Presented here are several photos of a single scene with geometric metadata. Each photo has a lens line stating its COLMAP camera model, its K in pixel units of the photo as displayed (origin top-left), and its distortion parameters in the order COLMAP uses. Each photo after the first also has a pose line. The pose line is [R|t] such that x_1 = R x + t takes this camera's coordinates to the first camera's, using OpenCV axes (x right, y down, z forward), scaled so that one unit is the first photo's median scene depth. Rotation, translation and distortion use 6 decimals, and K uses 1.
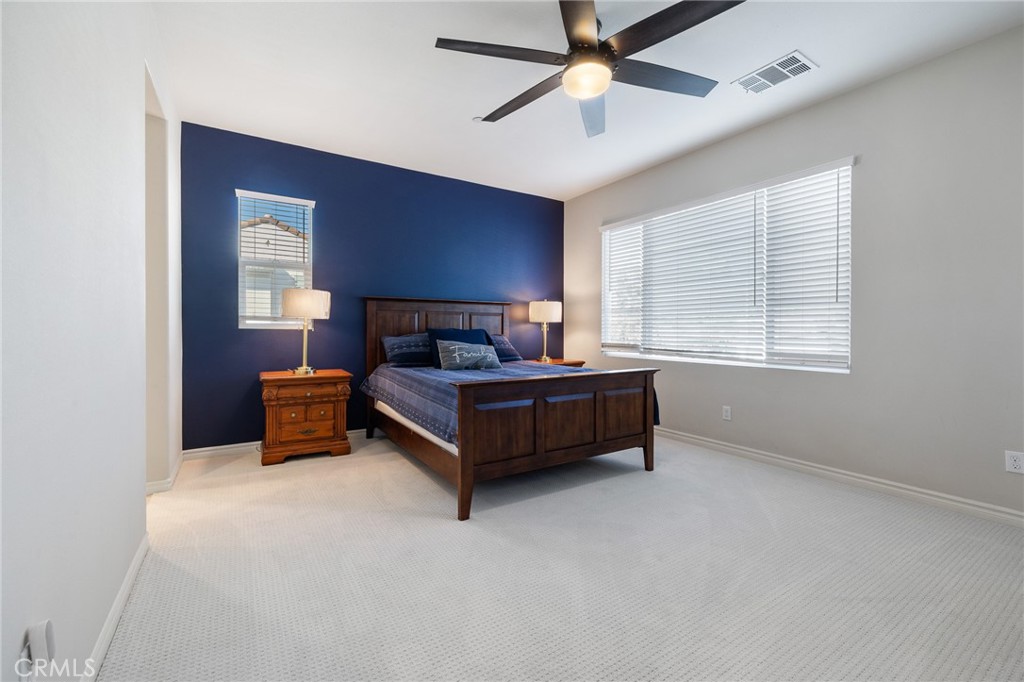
lens RADIAL K [[442.5, 0, 487.9], [0, 442.5, 332.8], [0, 0, 1]] dist [0.010089, 0.000066]
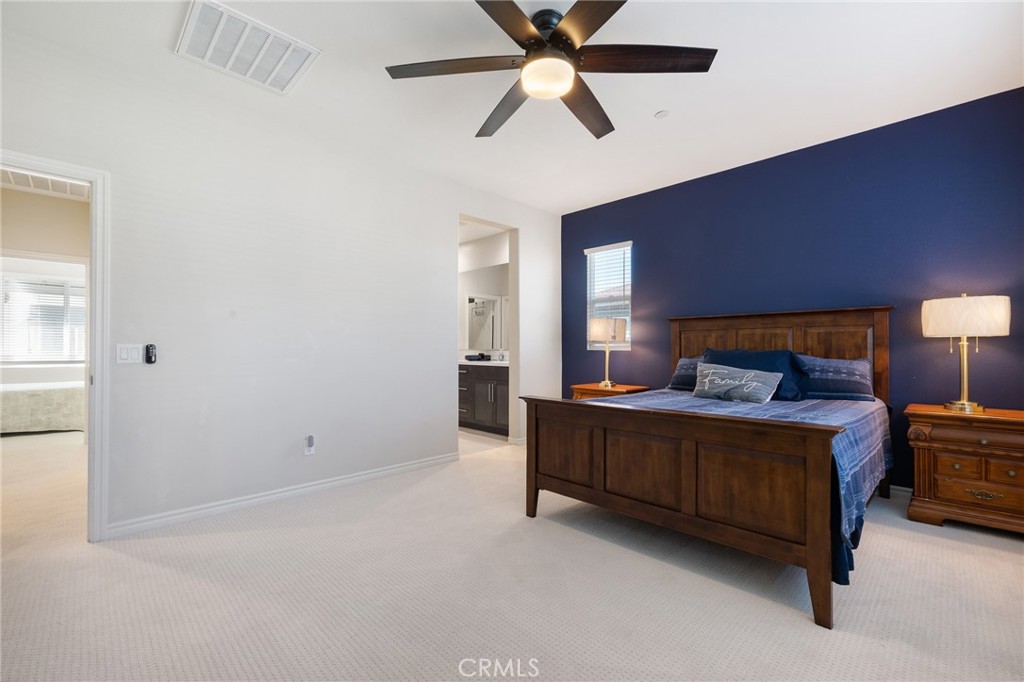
lens RADIAL K [[442.5, 0, 511.7], [0, 442.5, 345.2], [0, 0, 1]] dist [0.010089, 0.000066]
pose [[0.200069, -0.013610, -0.979687, 0.730679], [-0.008229, 0.999845, -0.015570, -0.001352], [0.979747, 0.011177, 0.199926, 0.496114]]
